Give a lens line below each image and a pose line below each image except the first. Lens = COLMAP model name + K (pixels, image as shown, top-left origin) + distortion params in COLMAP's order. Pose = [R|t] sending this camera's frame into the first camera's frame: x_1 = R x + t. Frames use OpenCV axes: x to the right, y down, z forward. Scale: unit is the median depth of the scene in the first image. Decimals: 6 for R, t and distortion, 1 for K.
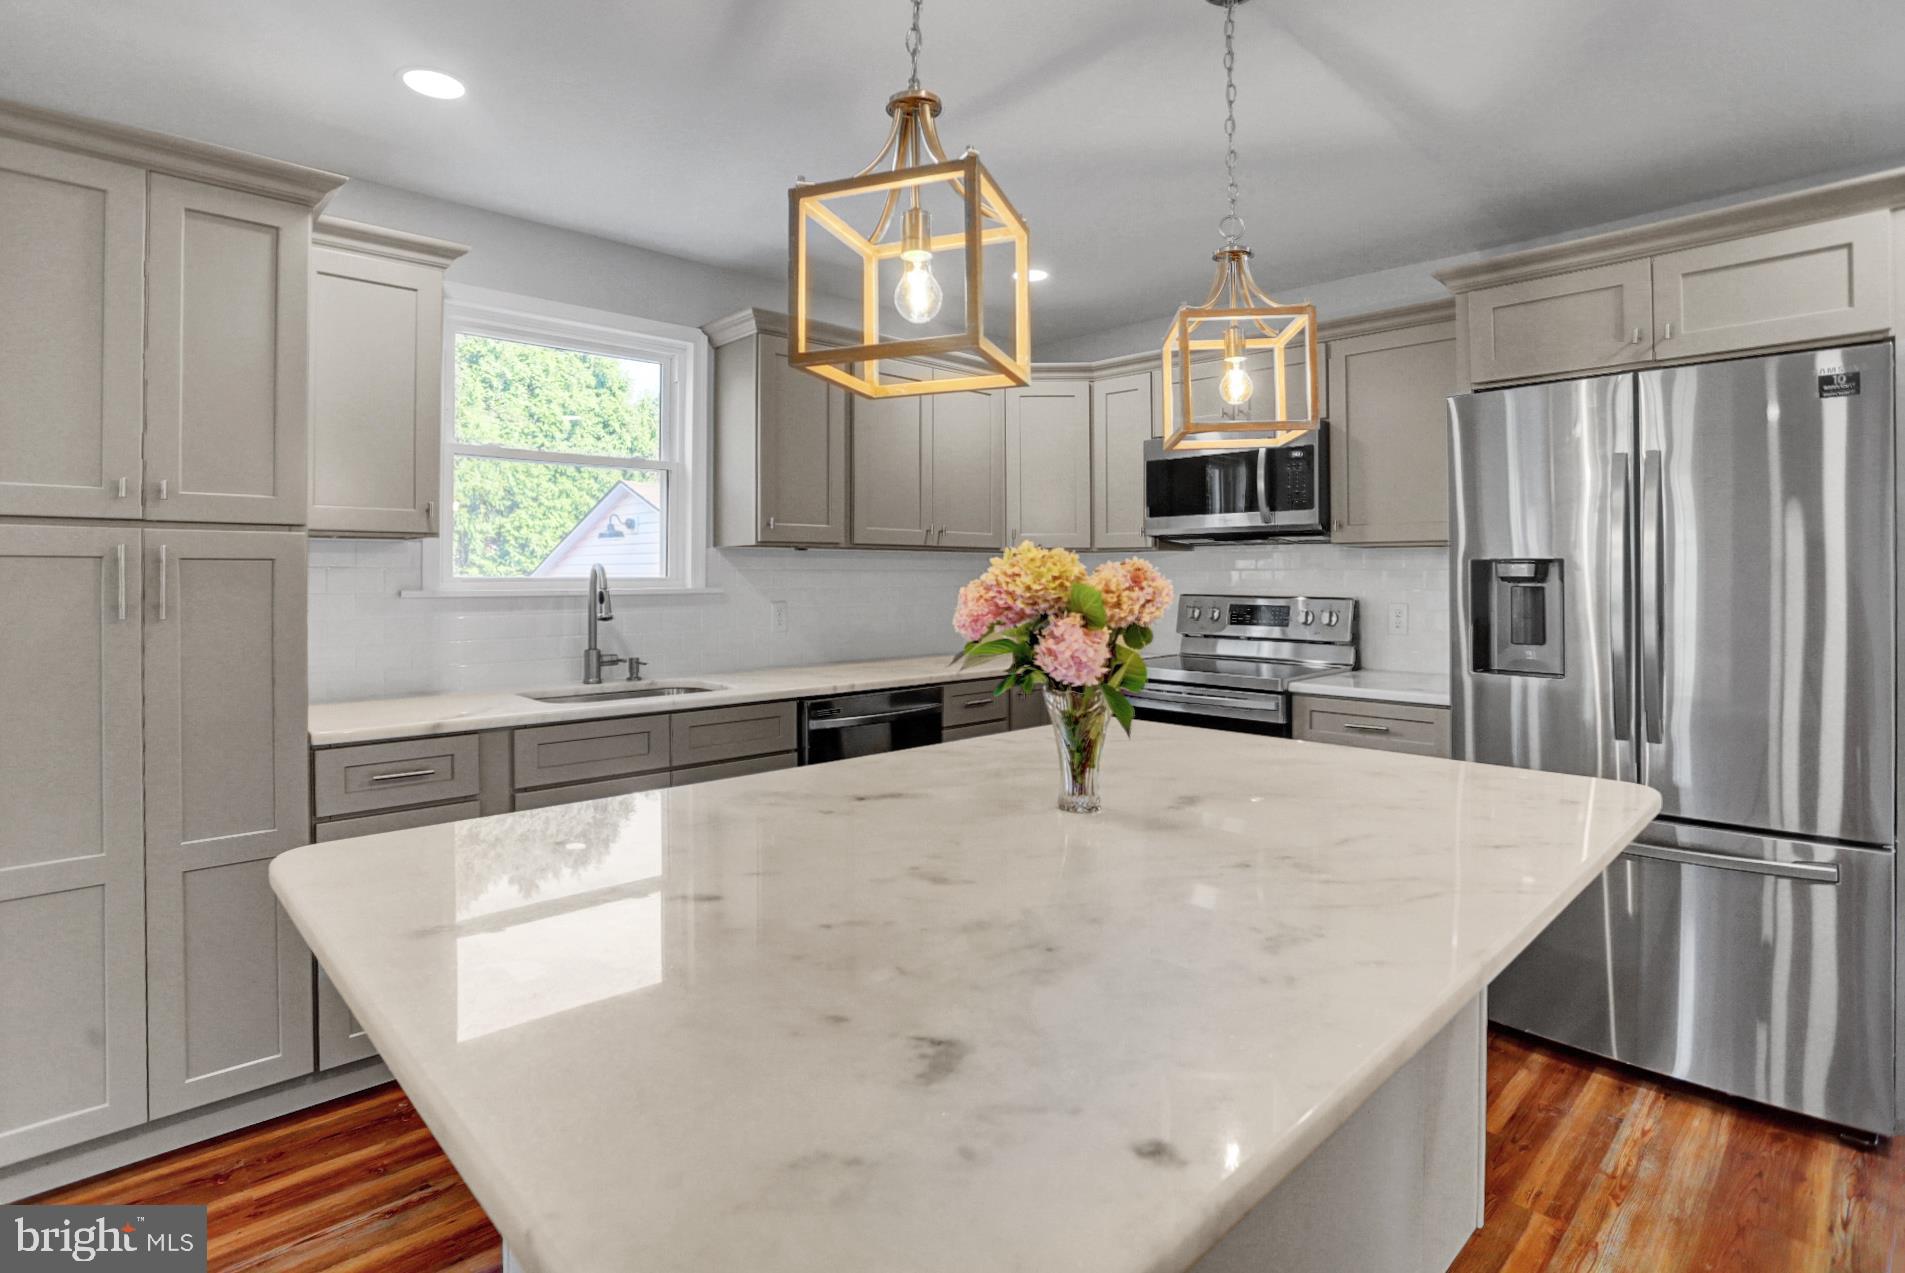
lens RADIAL K [[969.2, 0, 951.2], [0, 969.2, 583.8], [0, 0, 1]] dist [-0.021449, 0.000255]
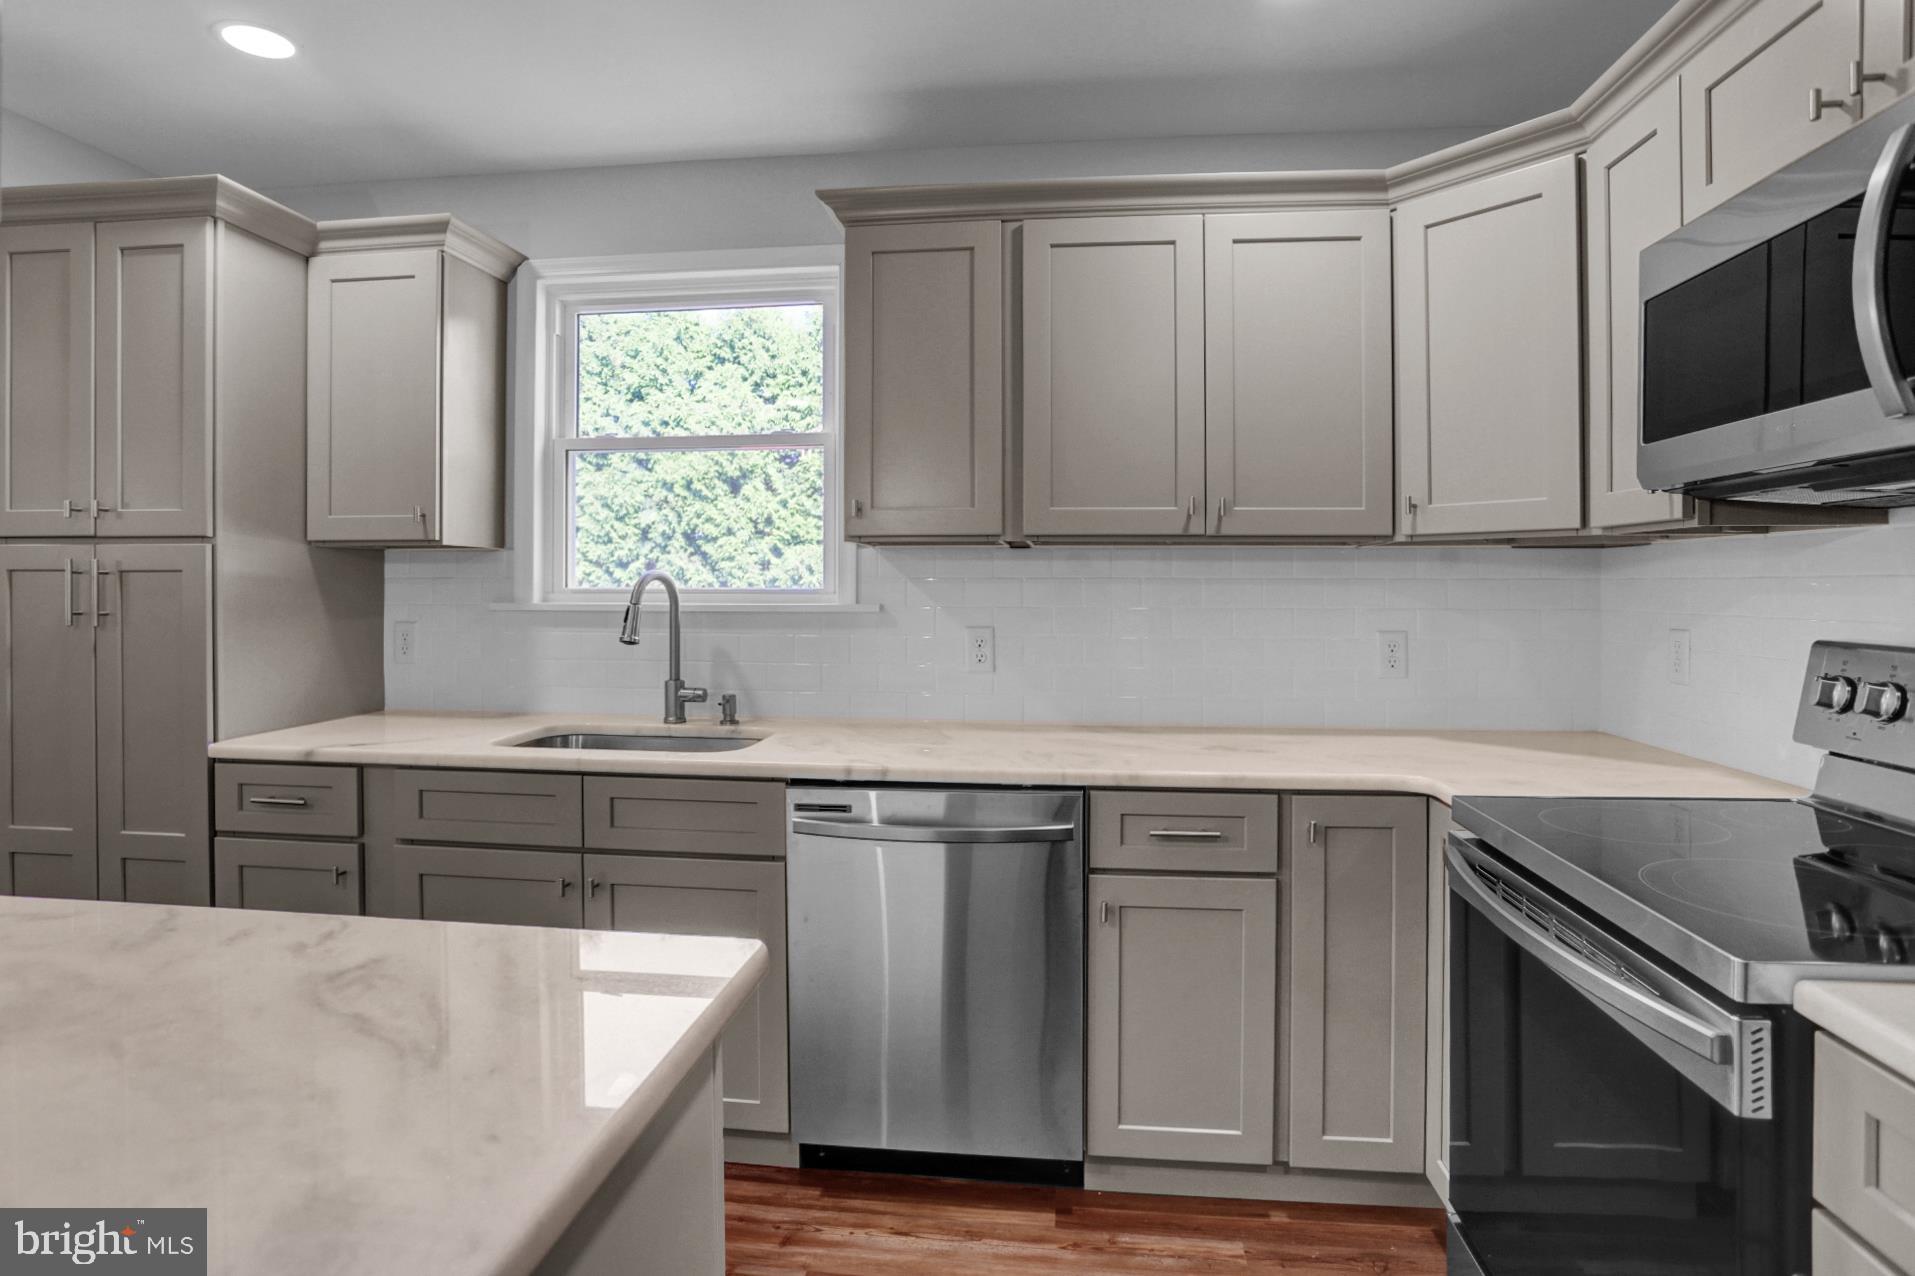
lens RADIAL K [[1113.7, 0, 943.4], [0, 1113.7, 578.5], [0, 0, 1]] dist [-0.001185, 0.000592]
pose [[0.605290, -0.002029, -0.796002, 0.488815], [-0.008497, 0.999923, -0.009010, -0.008768], [0.795959, 0.012217, 0.605227, 0.622753]]
